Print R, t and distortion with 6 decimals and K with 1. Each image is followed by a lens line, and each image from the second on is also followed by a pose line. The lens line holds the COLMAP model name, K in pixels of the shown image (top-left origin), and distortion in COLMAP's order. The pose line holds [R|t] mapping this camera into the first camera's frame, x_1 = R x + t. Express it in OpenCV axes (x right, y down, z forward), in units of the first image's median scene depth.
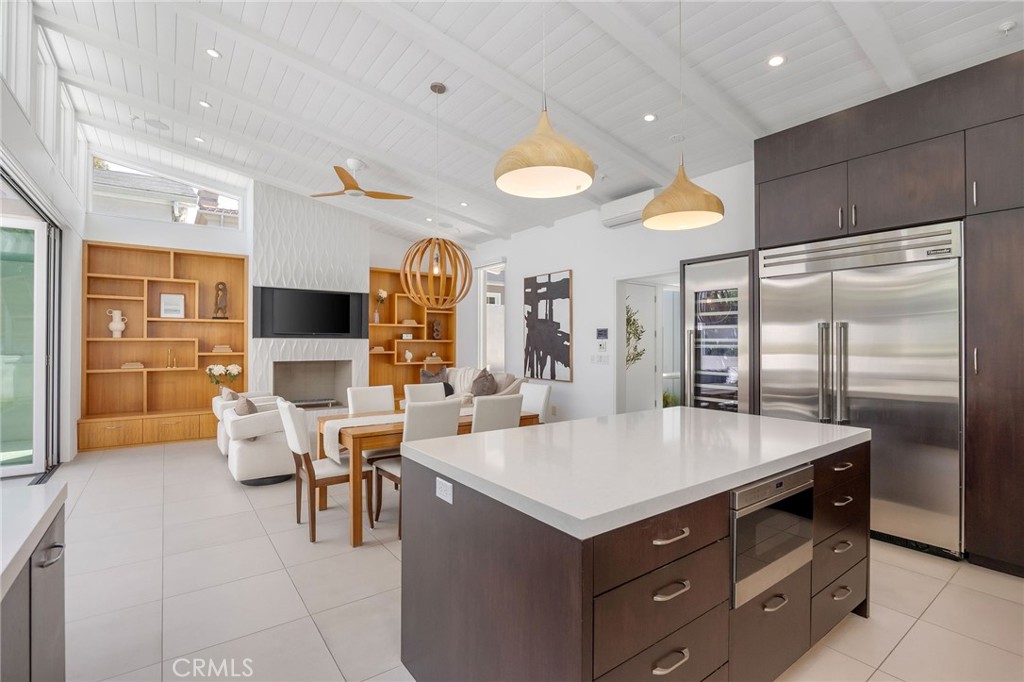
lens RADIAL K [[471.2, 0, 512.6], [0, 471.2, 338.8], [0, 0, 1]] dist [-0.018693, -0.000128]
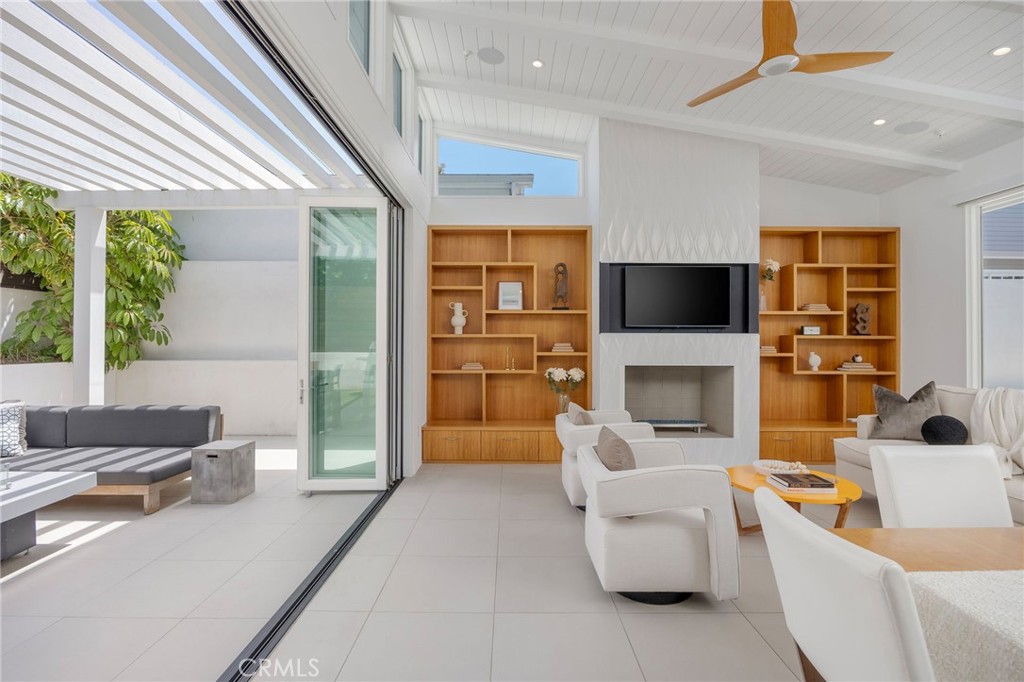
lens RADIAL K [[471.2, 0, 509.5], [0, 471.2, 339.1], [0, 0, 1]] dist [-0.018693, -0.000128]
pose [[0.804844, -0.003514, -0.593476, -0.227755], [0.003184, 0.999994, -0.001604, 0.008417], [0.593478, -0.000599, 0.804850, 0.316272]]
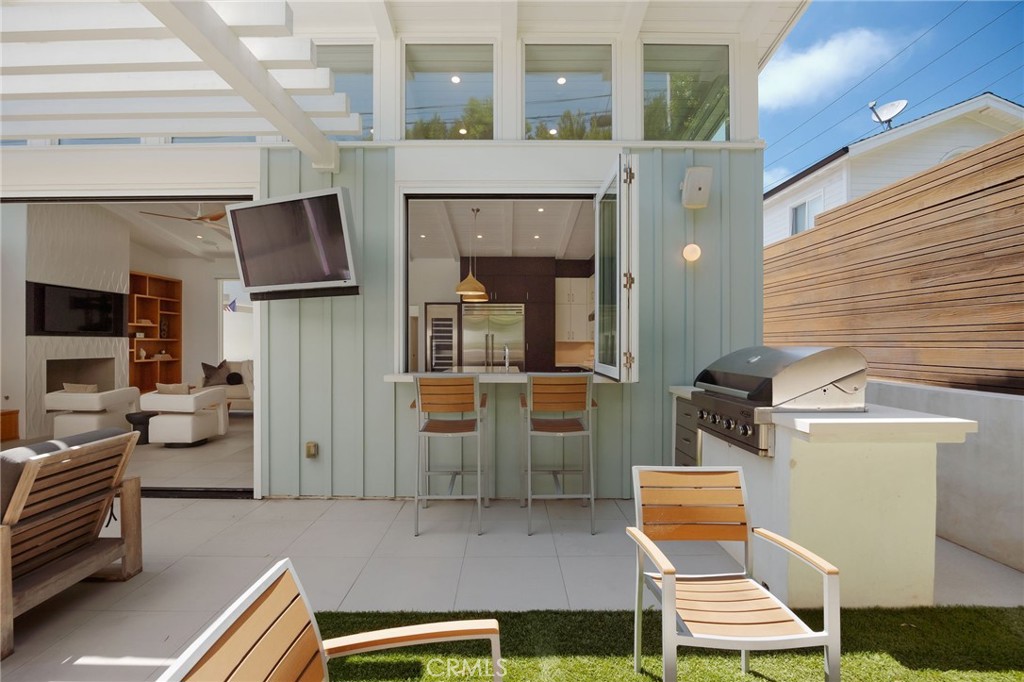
lens RADIAL K [[456.1, 0, 498.0], [0, 456.1, 341.3], [0, 0, 1]] dist [-0.006885, -0.000440]
pose [[0.600902, 0.002833, 0.799317, -0.712020], [-0.006812, 0.999976, 0.001577, 0.002054], [-0.799293, -0.006392, 0.600907, -0.323217]]
